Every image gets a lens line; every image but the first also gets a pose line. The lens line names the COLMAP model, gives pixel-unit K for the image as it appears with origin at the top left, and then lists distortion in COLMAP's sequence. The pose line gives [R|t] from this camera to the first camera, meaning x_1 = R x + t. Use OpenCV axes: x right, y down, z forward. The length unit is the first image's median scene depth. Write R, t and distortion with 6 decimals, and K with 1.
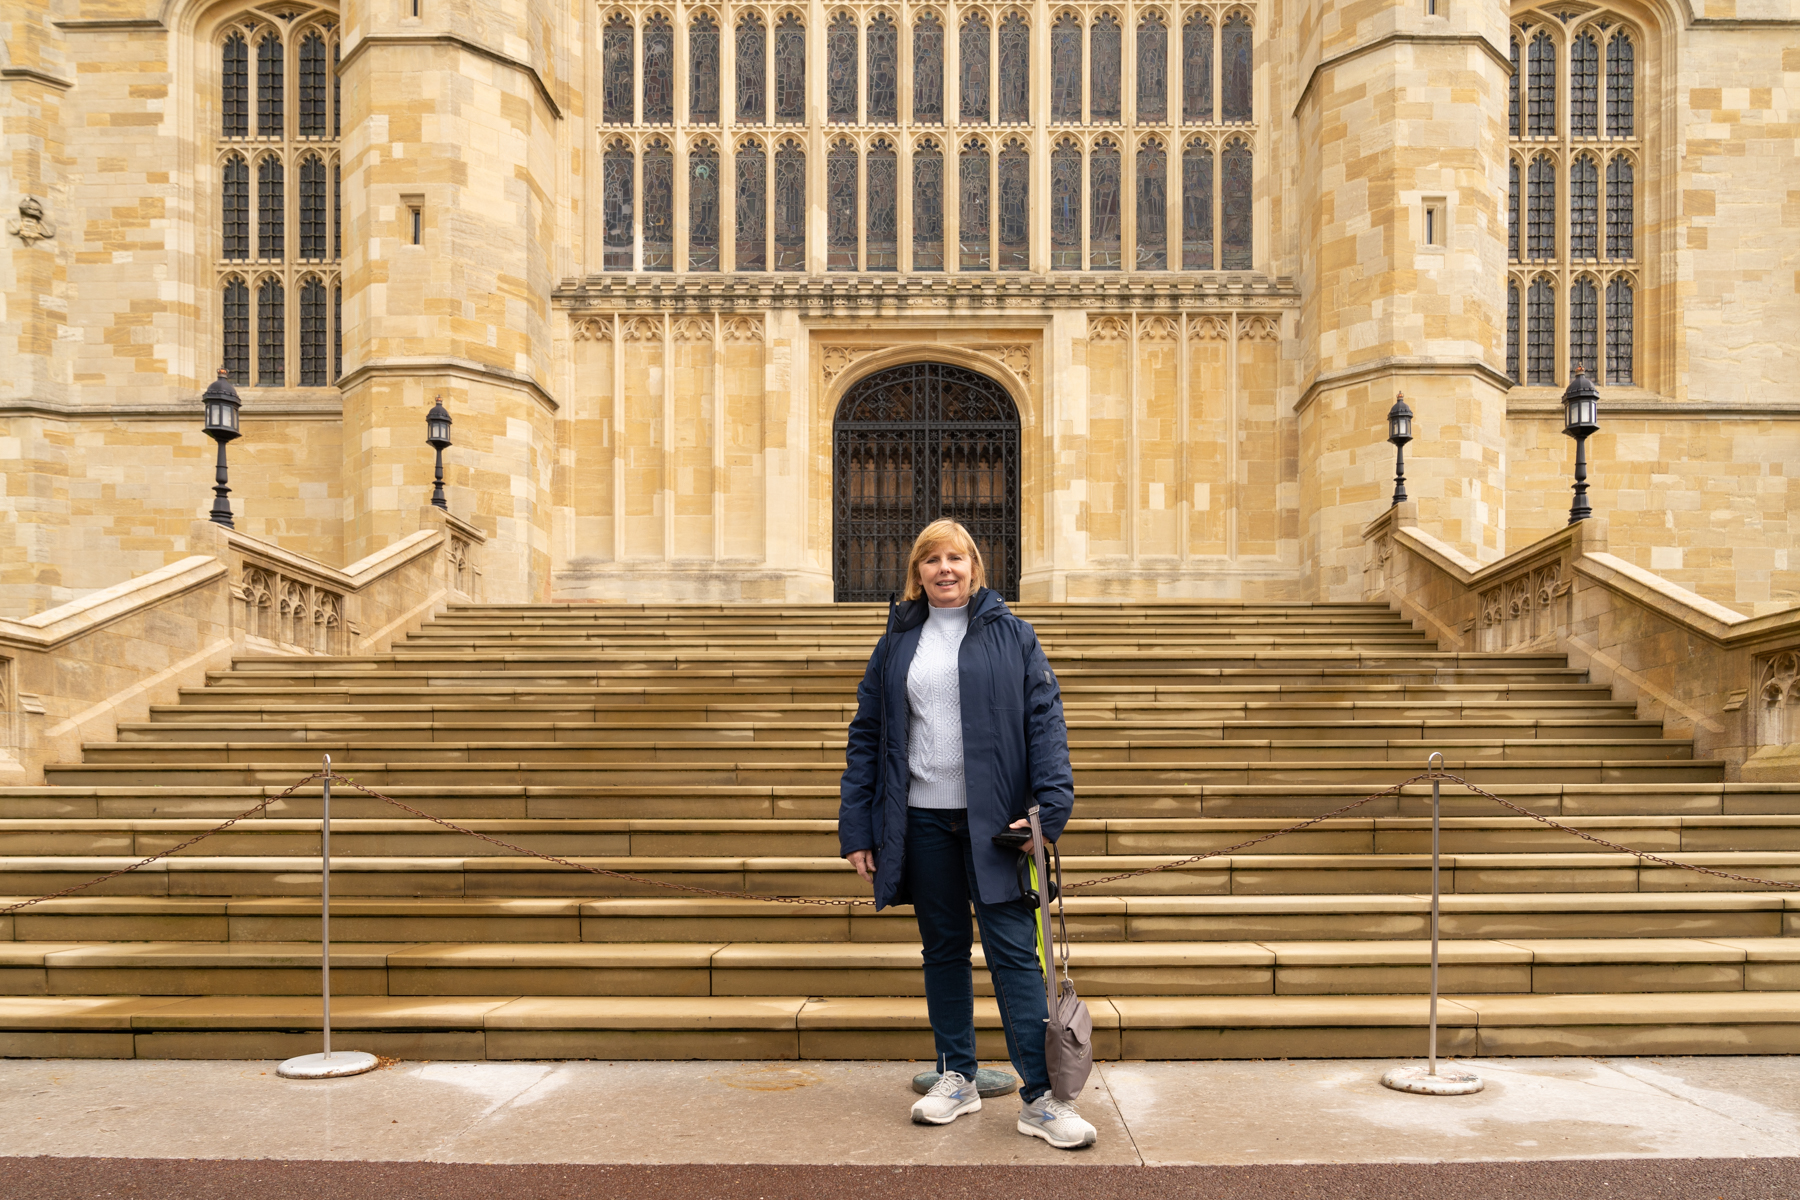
lens RADIAL K [[1263.6, 0, 900.1], [0, 1263.6, 757.3], [0, 0, 1]] dist [-0.023529, 0.009164]
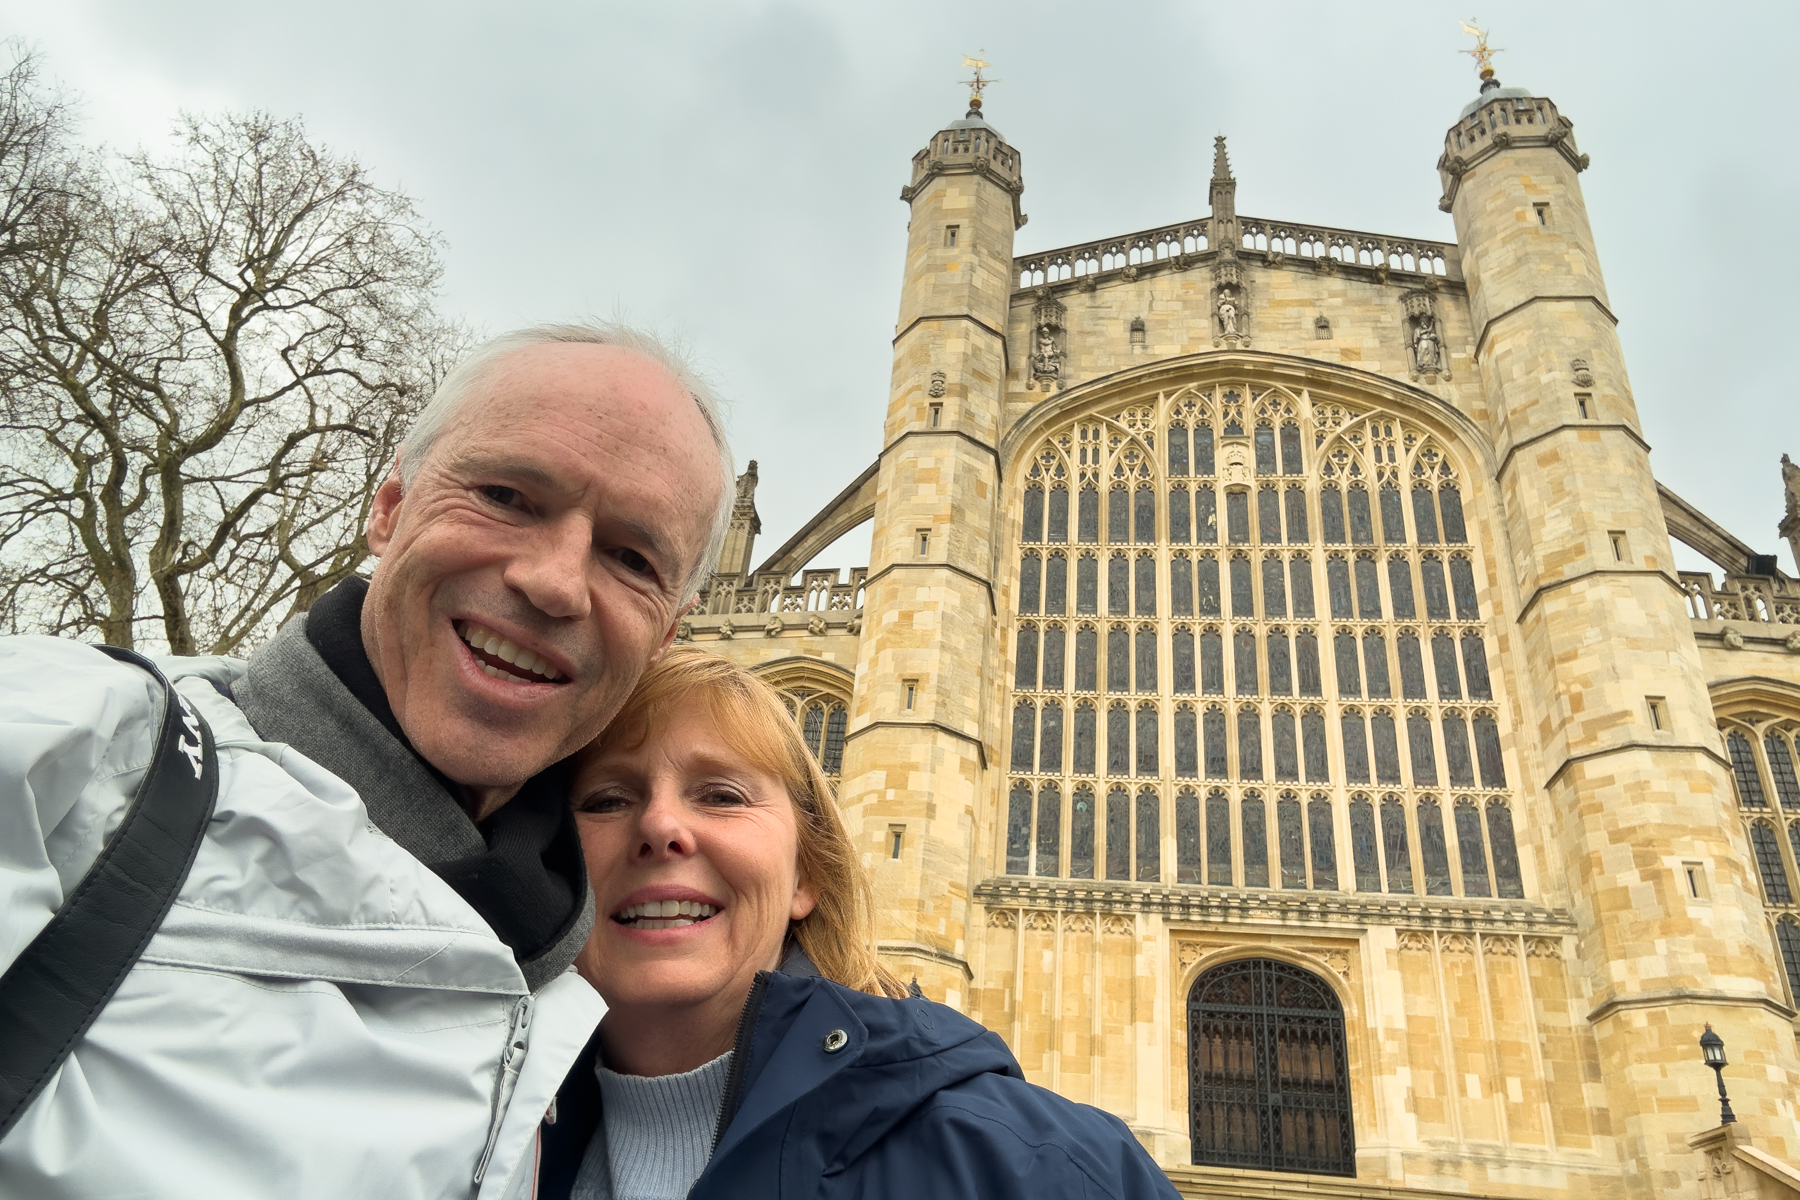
lens RADIAL K [[1114.3, 0, 901.3], [0, 1114.3, 671.6], [0, 0, 1]] dist [0.003540, 0.002998]
pose [[0.990107, 0.026110, -0.137860, -0.192398], [-0.086987, 0.885154, -0.457095, -0.027639], [0.110093, 0.464566, 0.878669, -0.152316]]
